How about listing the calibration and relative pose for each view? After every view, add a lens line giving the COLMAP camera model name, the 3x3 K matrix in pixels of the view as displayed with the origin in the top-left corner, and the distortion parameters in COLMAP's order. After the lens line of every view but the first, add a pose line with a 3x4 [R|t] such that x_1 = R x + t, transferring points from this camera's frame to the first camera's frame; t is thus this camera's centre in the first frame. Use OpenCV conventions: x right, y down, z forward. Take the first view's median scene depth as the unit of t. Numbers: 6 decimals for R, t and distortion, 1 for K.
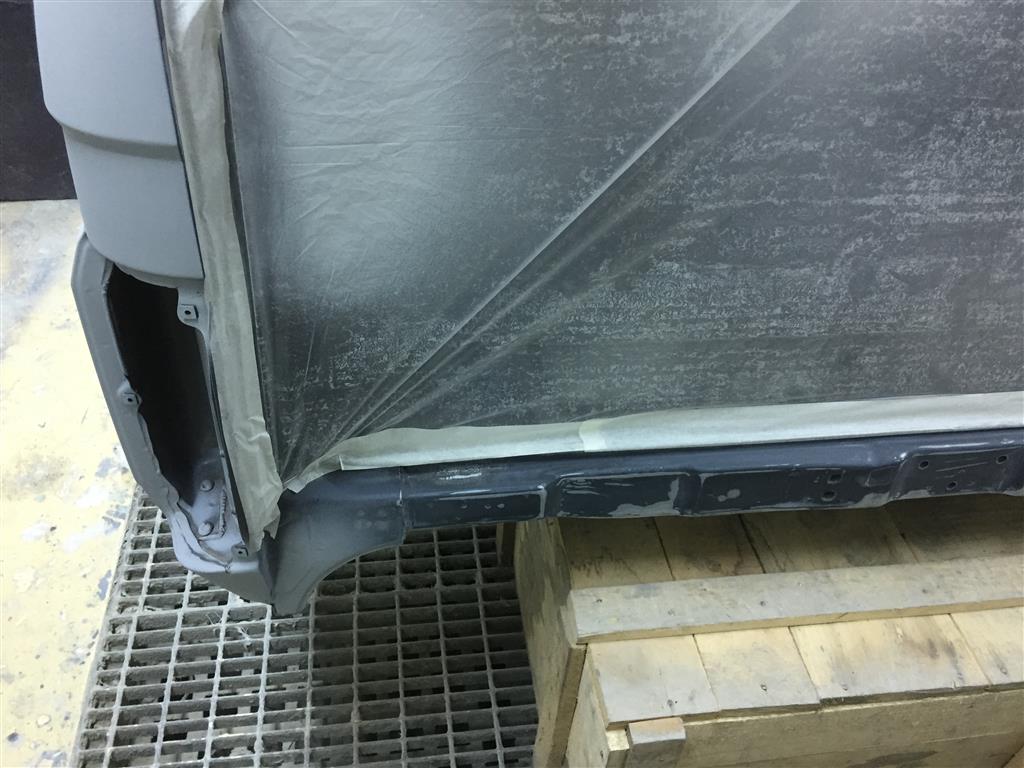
lens RADIAL K [[876.3, 0, 510.4], [0, 876.3, 385.9], [0, 0, 1]] dist [0.080029, -0.097001]
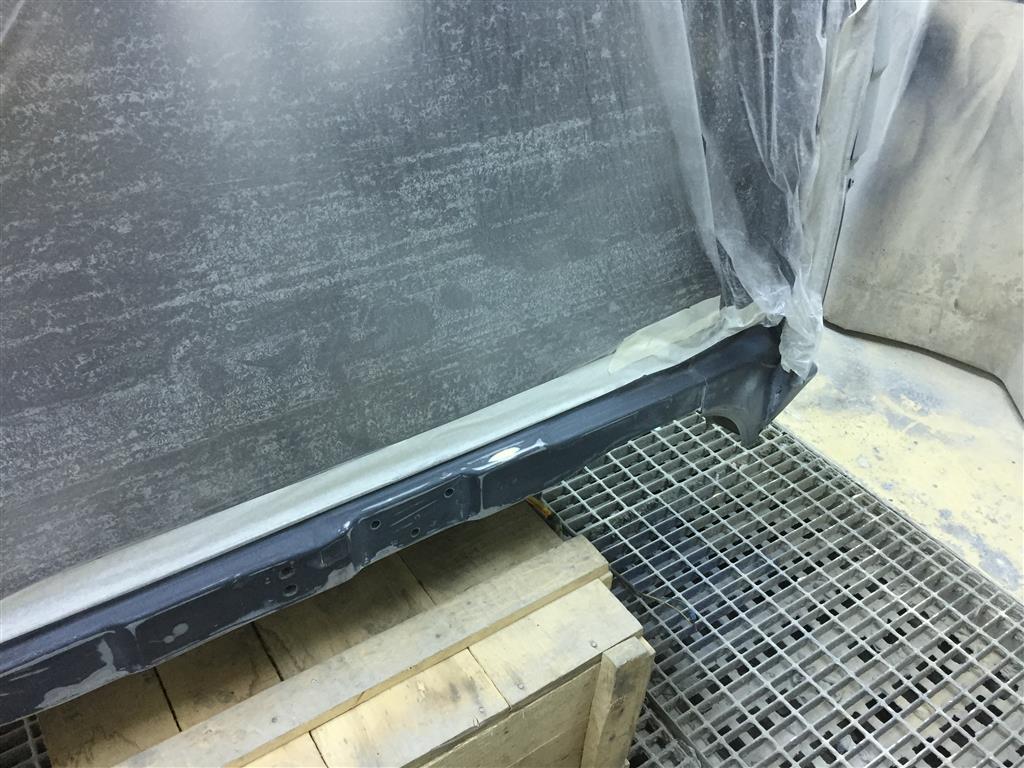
lens RADIAL K [[876.3, 0, 510.2], [0, 876.3, 384.6], [0, 0, 1]] dist [0.080029, -0.097001]
pose [[0.901170, -0.285202, 0.326425, 0.367247], [0.305002, 0.952299, -0.009991, -0.005516], [-0.308004, 0.108564, 0.945170, 0.005152]]
